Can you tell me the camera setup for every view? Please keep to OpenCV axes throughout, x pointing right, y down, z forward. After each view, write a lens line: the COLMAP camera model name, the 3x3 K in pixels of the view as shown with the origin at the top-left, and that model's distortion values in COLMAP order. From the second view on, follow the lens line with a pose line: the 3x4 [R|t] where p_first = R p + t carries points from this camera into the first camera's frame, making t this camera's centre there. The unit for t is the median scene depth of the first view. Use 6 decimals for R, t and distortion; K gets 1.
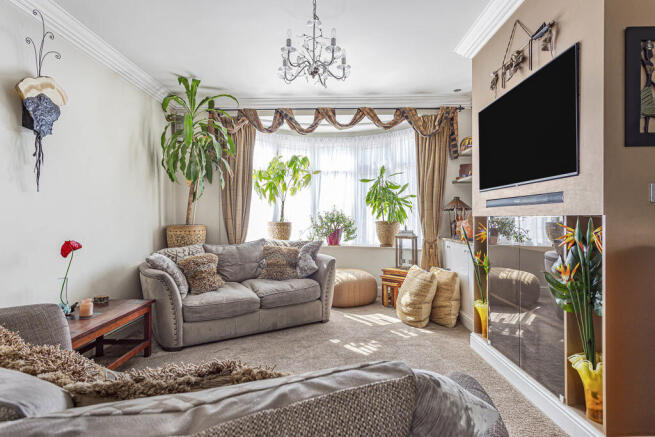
lens RADIAL K [[347.5, 0, 324.5], [0, 347.5, 216.3], [0, 0, 1]] dist [0.005037, 0.000587]
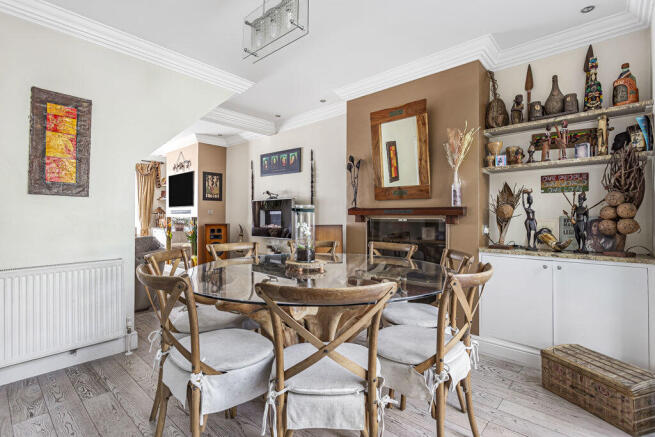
lens RADIAL K [[314.9, 0, 322.9], [0, 314.9, 218.0], [0, 0, 1]] dist [0.001494, -0.001880]
pose [[0.666162, 0.005957, 0.745783, -0.519525], [-0.011773, 0.999927, 0.002529, -0.011322], [-0.745714, -0.010465, 0.666184, -1.375299]]
